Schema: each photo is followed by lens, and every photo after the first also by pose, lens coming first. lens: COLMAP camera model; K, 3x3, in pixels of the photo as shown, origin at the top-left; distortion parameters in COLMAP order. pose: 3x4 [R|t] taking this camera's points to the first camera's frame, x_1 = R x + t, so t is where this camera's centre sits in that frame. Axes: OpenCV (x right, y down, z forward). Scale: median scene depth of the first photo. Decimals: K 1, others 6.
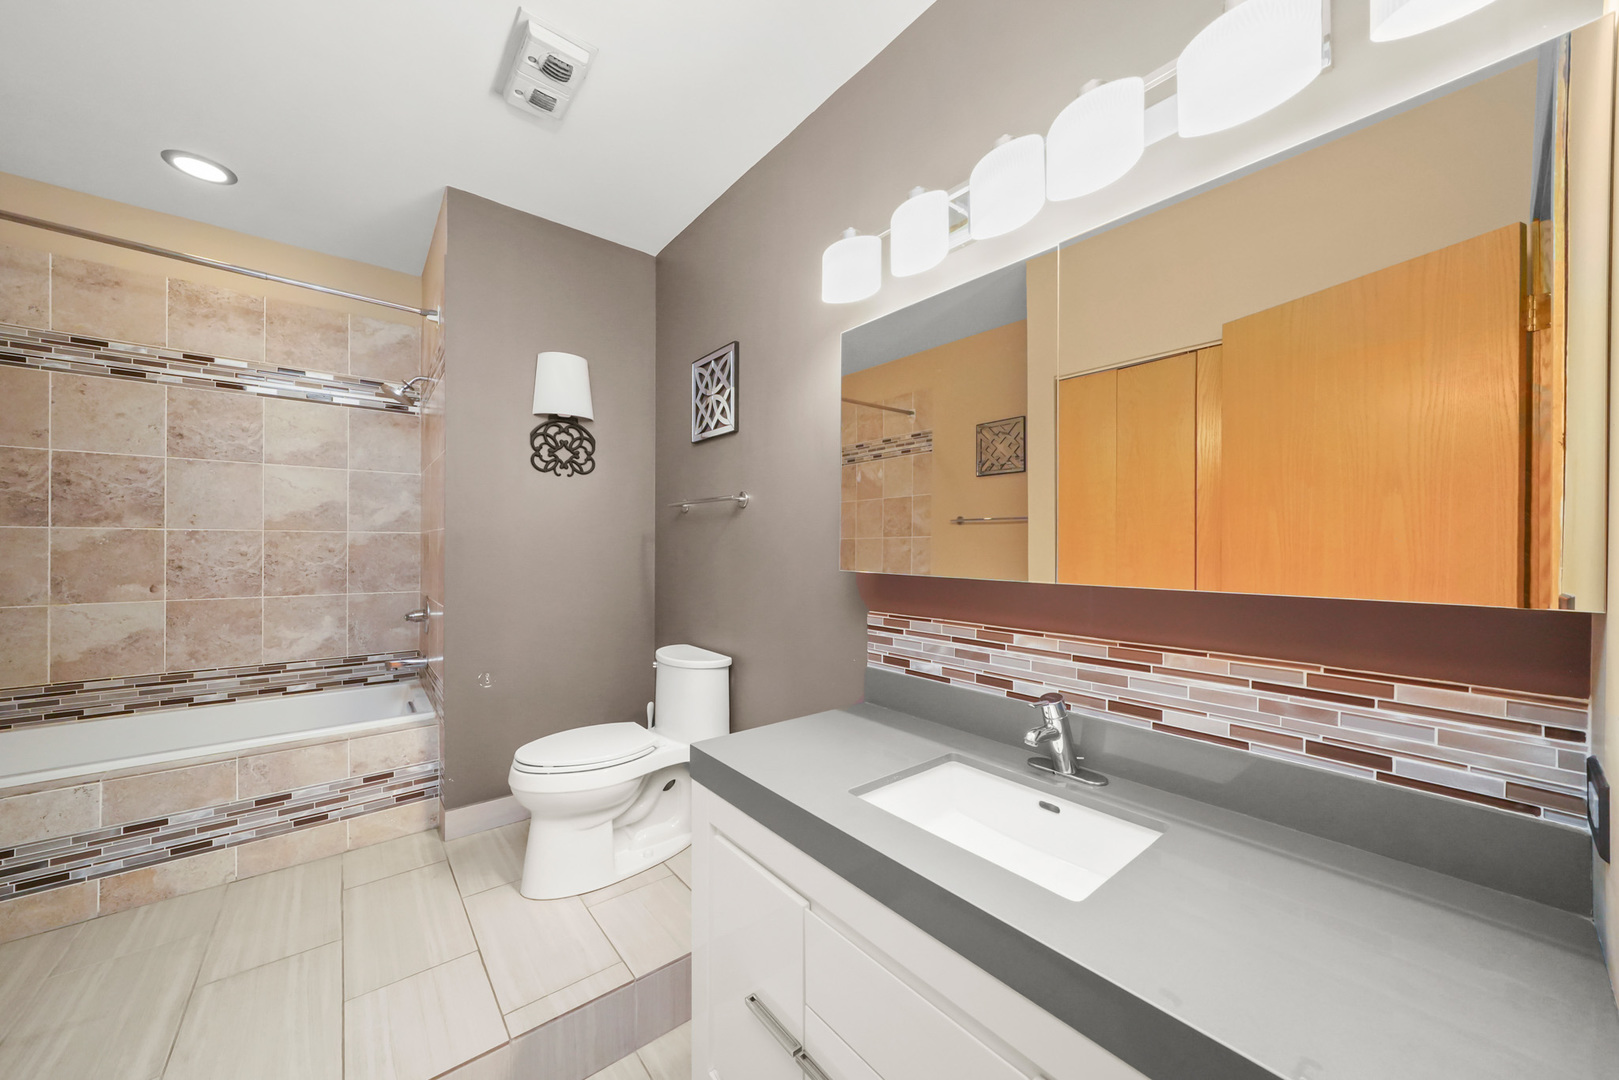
lens RADIAL K [[561.6, 0, 807.7], [0, 561.6, 546.0], [0, 0, 1]] dist [-0.000560, -0.000057]
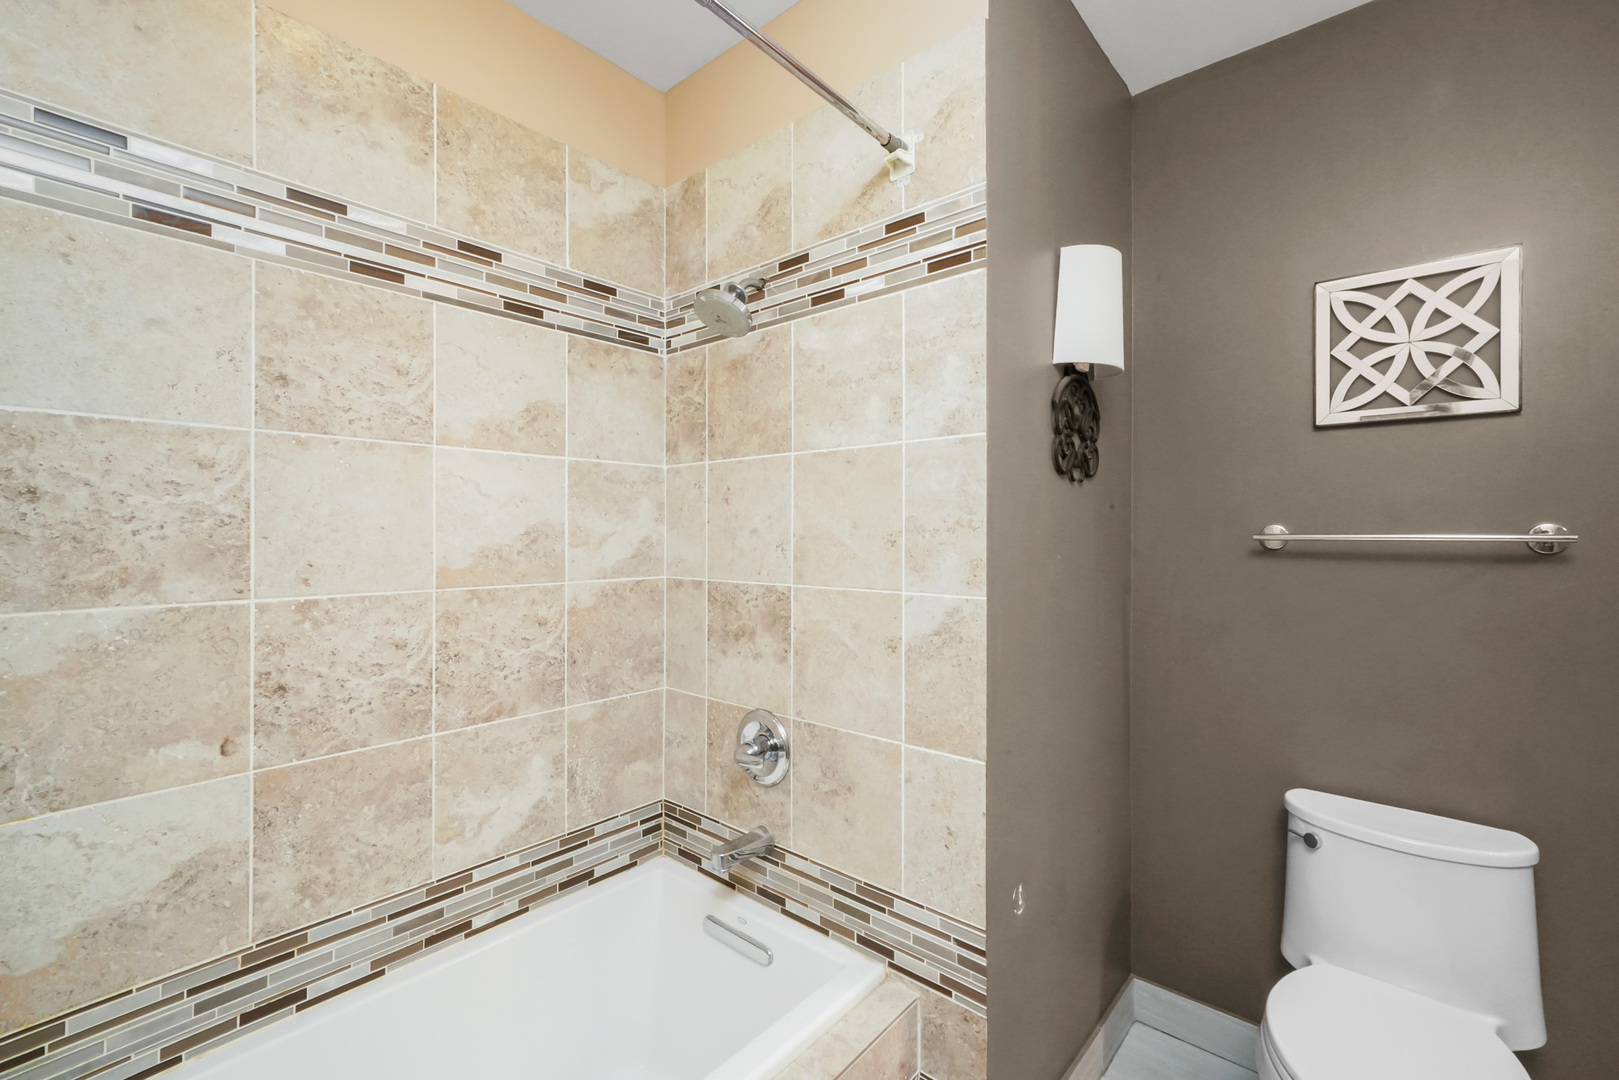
lens RADIAL K [[683.2, 0, 807.9], [0, 683.2, 530.0], [0, 0, 1]] dist [0.005289, 0.000955]
pose [[0.984039, -0.002427, 0.177938, -0.820179], [0.002831, 0.999994, -0.002015, -0.080231], [-0.177932, 0.002486, 0.984040, 0.417712]]
